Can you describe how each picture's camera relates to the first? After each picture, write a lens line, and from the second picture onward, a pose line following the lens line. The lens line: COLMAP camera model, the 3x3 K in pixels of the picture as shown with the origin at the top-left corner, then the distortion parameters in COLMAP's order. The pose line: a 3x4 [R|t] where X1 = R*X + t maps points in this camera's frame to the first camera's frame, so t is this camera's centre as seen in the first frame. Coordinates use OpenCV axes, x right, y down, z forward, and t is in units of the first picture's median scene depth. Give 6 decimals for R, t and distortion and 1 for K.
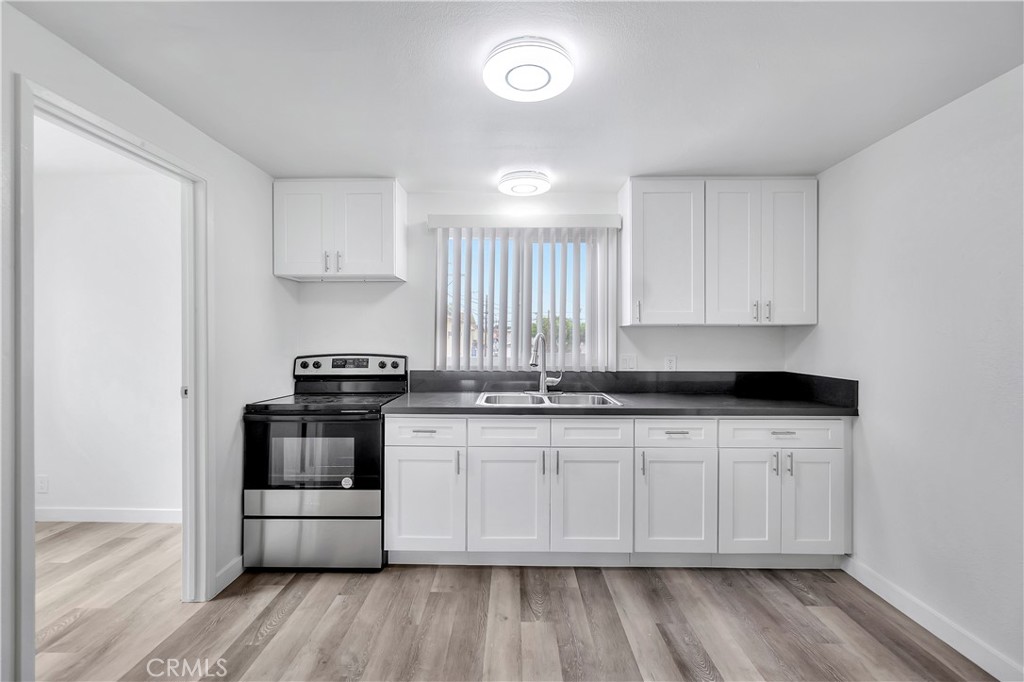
lens RADIAL K [[443.2, 0, 512.0], [0, 443.2, 341.0], [0, 0, 1]] dist [-0.002746, 0.000101]
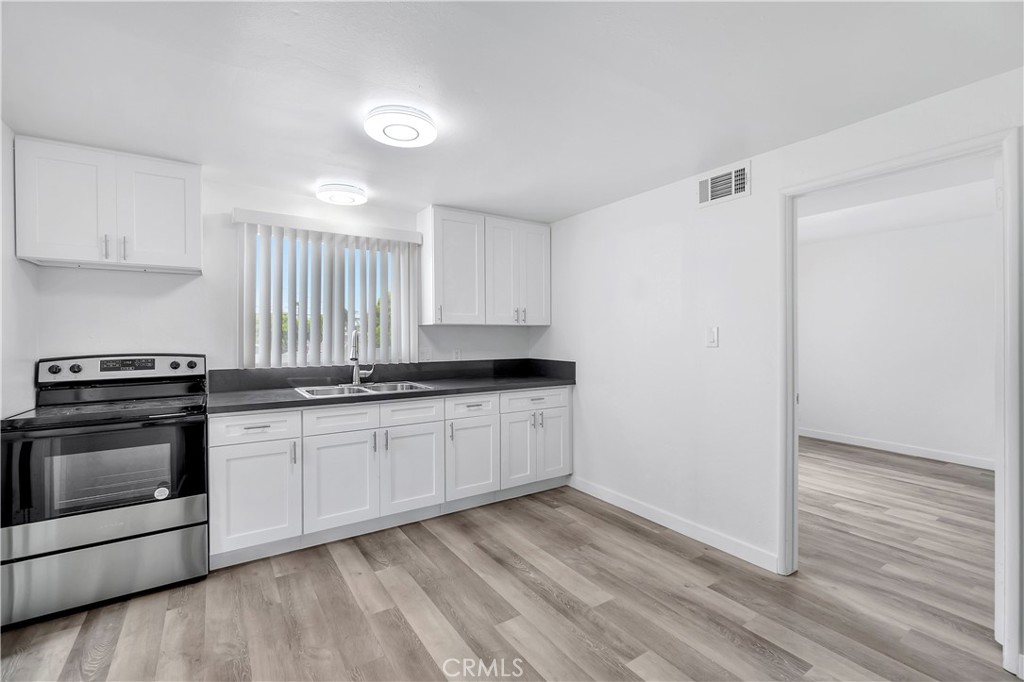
lens RADIAL K [[446.4, 0, 505.9], [0, 446.4, 339.9], [0, 0, 1]] dist [-0.012760, 0.008717]
pose [[0.827857, -0.009047, 0.560866, -0.292981], [0.006386, 0.999957, 0.006704, 0.000260], [-0.560903, -0.001968, 0.827879, -0.161783]]
